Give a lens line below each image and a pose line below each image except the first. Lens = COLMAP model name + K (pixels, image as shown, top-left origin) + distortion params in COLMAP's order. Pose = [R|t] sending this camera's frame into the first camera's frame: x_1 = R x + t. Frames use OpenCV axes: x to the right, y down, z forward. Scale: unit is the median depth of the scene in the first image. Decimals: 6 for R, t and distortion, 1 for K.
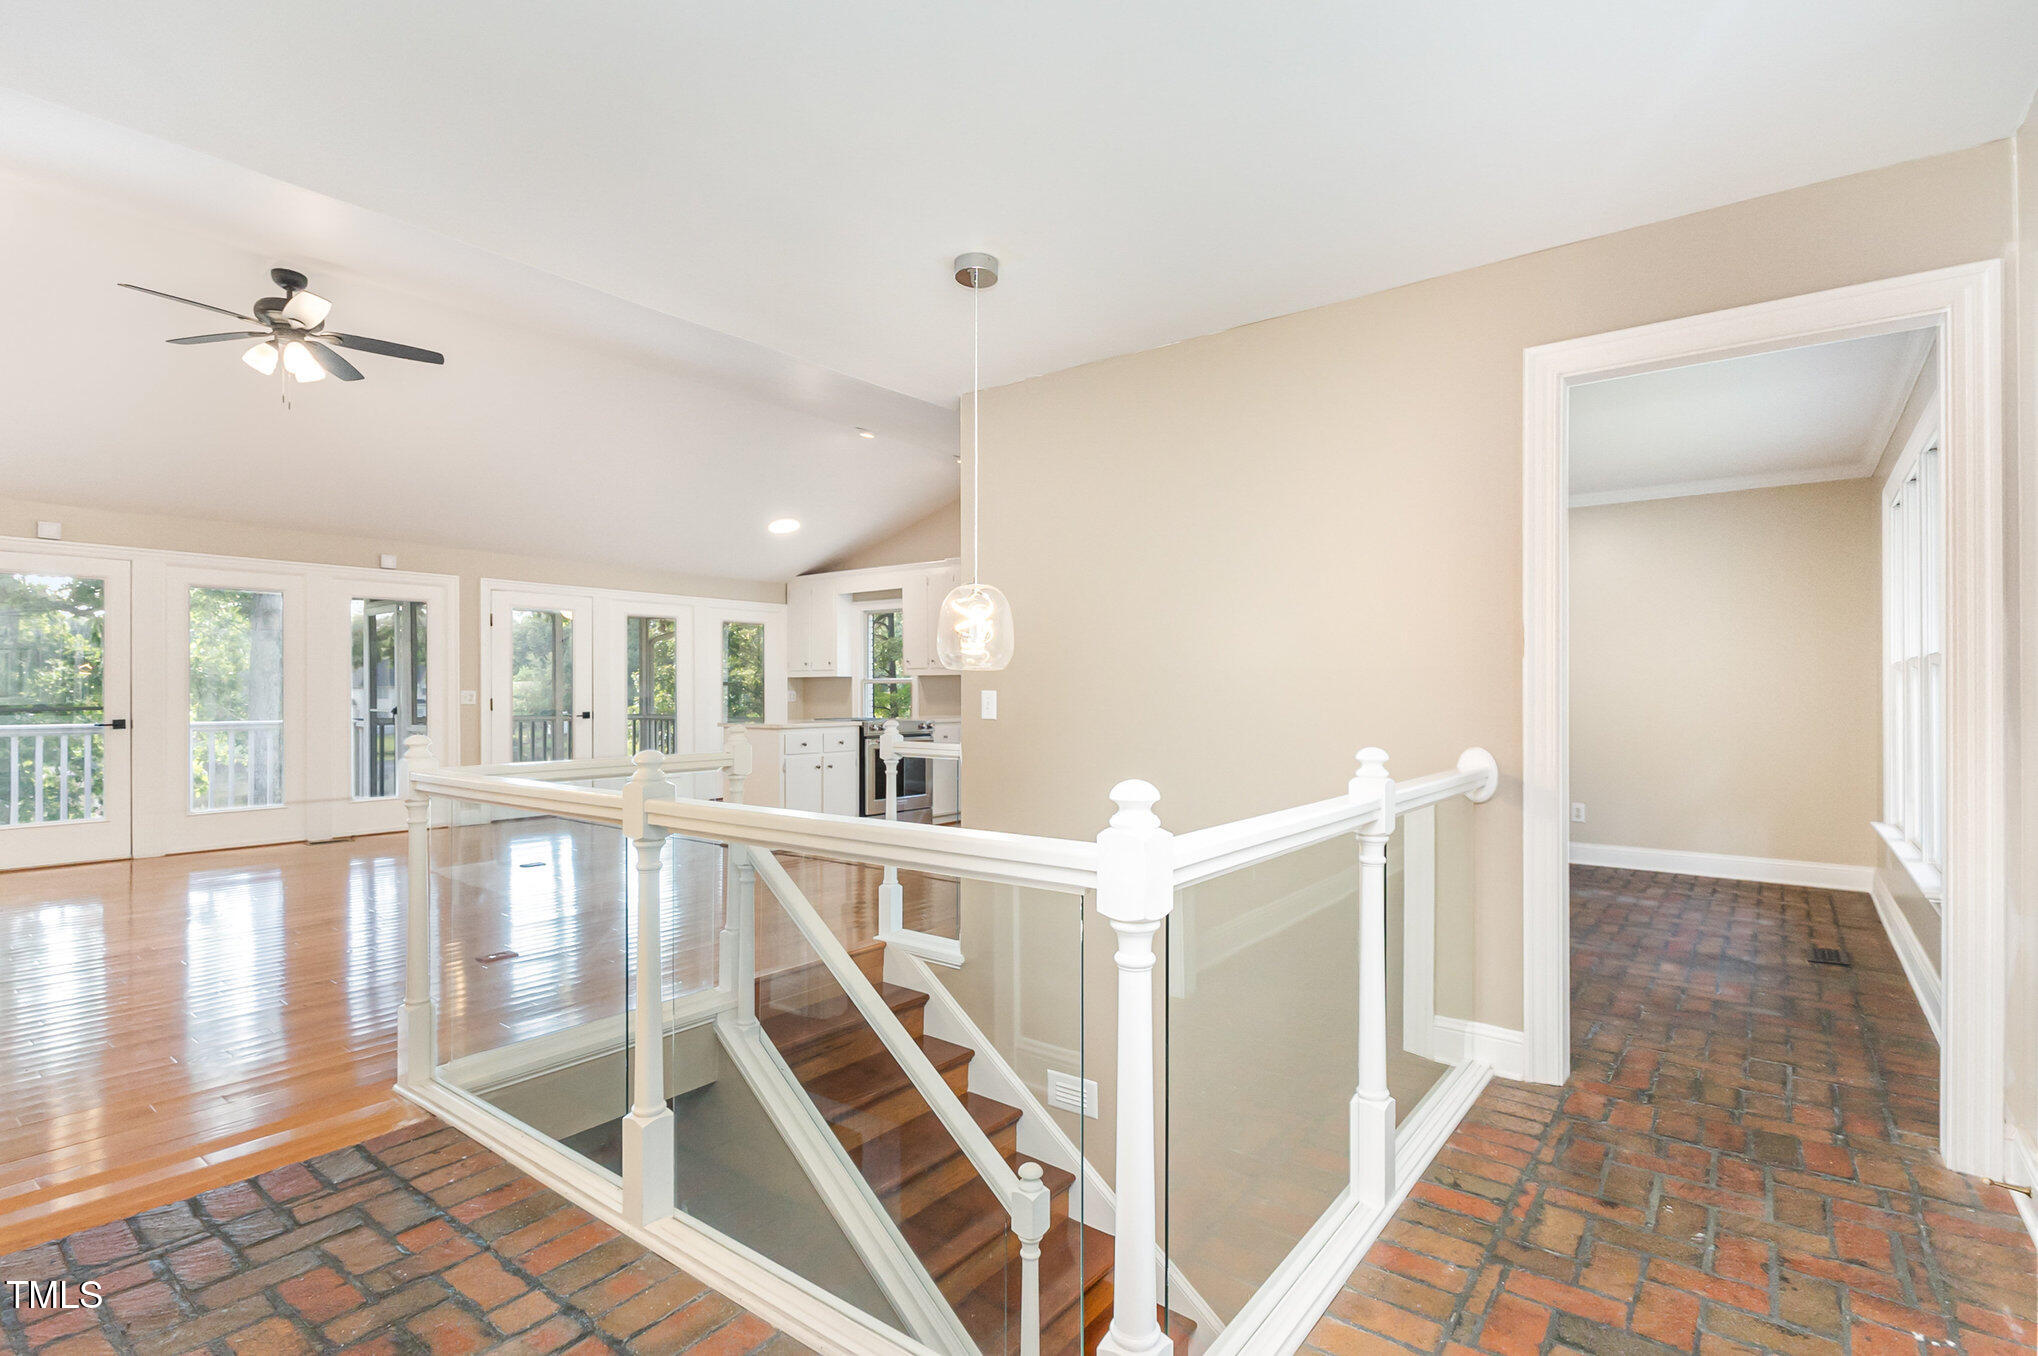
lens RADIAL K [[954.9, 0, 1036.0], [0, 954.9, 689.2], [0, 0, 1]] dist [-0.002089, -0.000336]
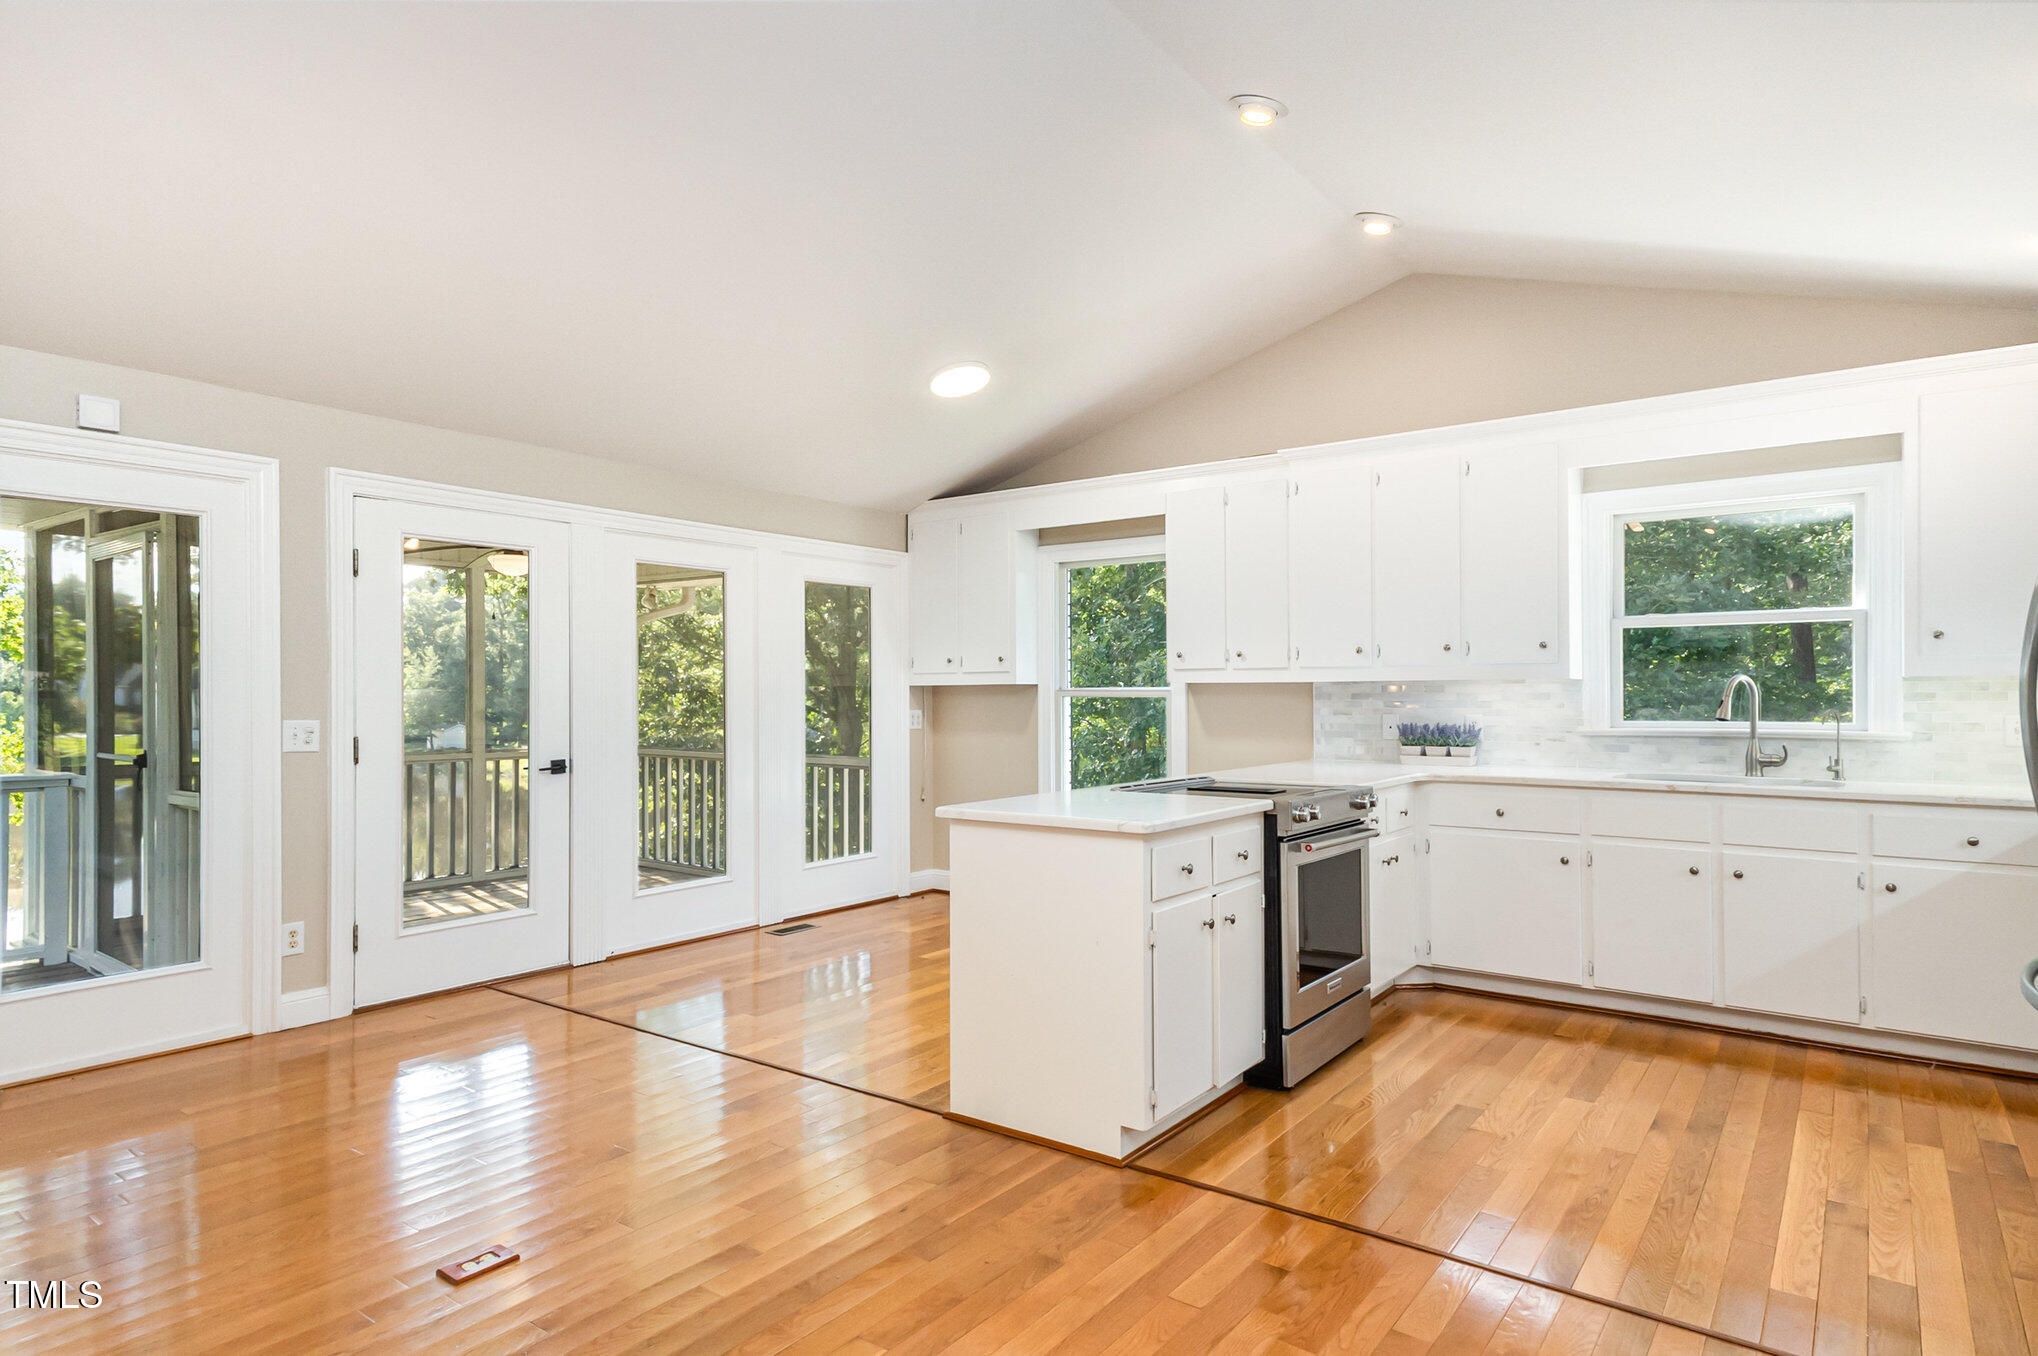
lens RADIAL K [[1141.4, 0, 1020.7], [0, 1141.4, 687.5], [0, 0, 1]] dist [0.038579, -0.000722]
pose [[0.999989, 0.000164, 0.004687, -0.231858], [-0.000147, 0.999993, -0.003622, -0.010482], [-0.004688, 0.003621, 0.999982, 0.405287]]
